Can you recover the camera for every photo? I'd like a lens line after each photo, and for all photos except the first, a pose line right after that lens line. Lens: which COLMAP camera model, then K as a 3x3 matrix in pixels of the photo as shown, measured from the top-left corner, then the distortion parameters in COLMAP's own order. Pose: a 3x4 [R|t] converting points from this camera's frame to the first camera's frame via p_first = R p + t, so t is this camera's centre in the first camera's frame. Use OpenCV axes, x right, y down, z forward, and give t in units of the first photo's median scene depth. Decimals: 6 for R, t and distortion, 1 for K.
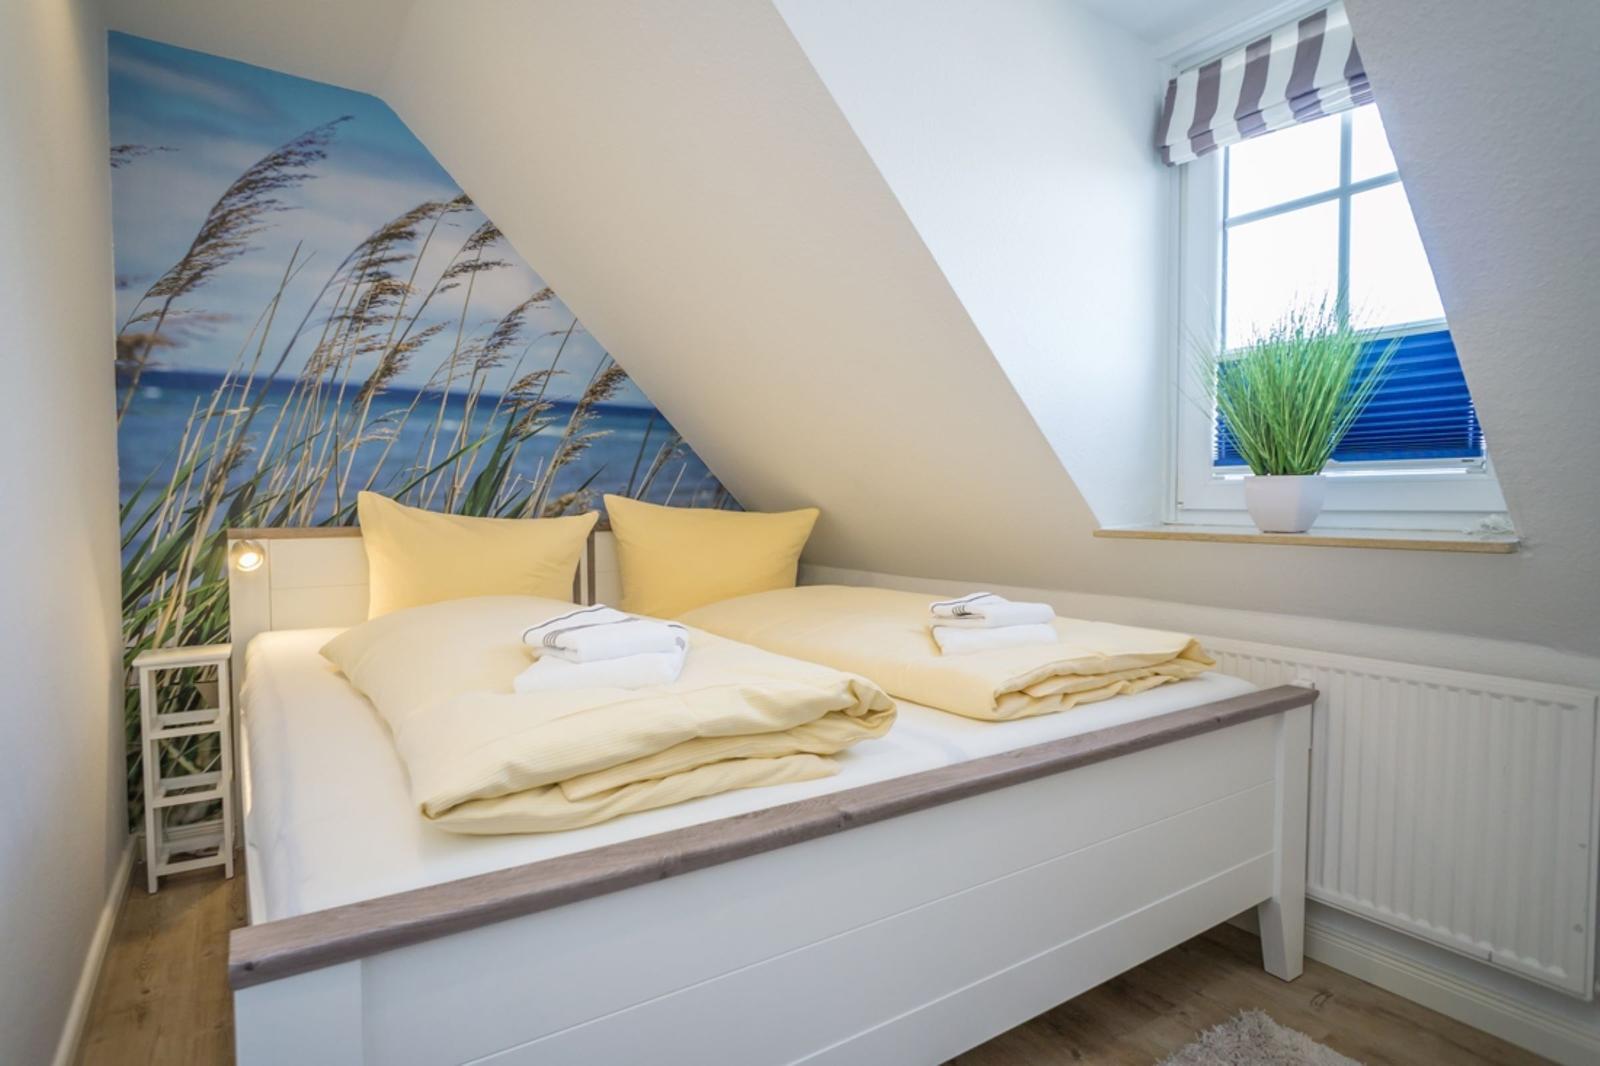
lens RADIAL K [[851.5, 0, 795.2], [0, 851.5, 533.4], [0, 0, 1]] dist [-0.002338, -0.000321]
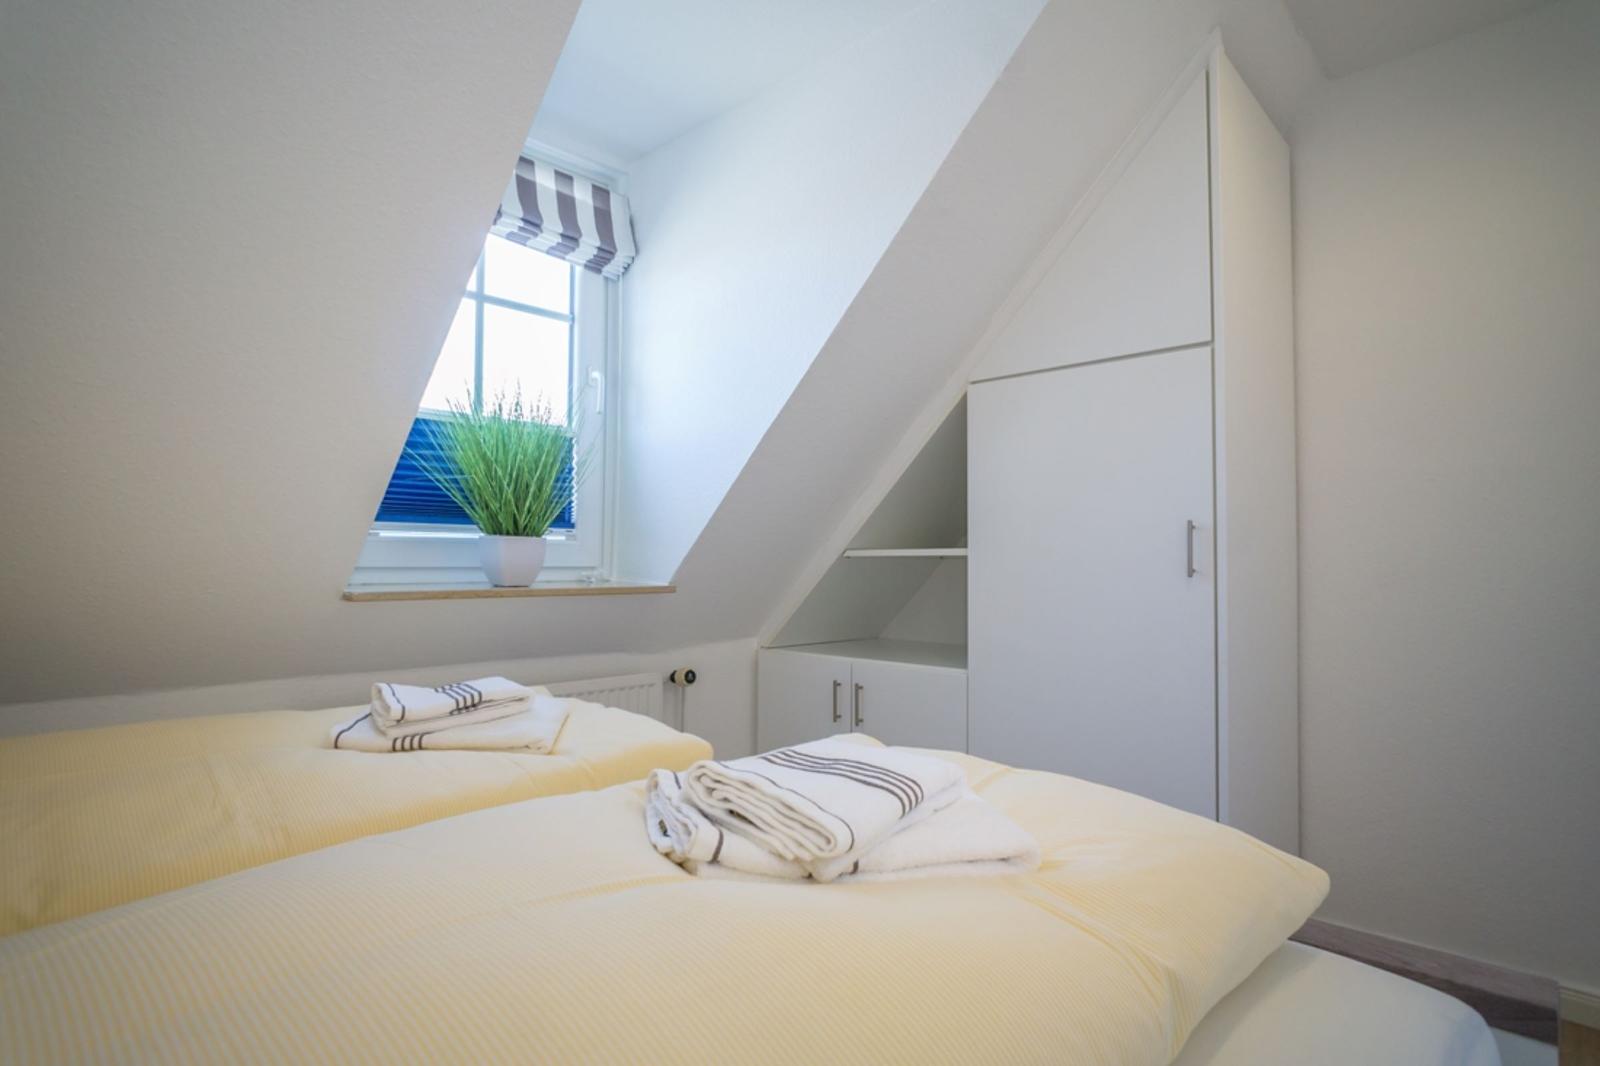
lens RADIAL K [[851.5, 0, 795.7], [0, 851.5, 538.9], [0, 0, 1]] dist [-0.002338, -0.000321]
pose [[-0.212788, 0.022340, 0.976843, -0.624702], [0.027856, 0.999471, -0.016789, -0.035500], [-0.976701, 0.023638, -0.213297, 0.871778]]
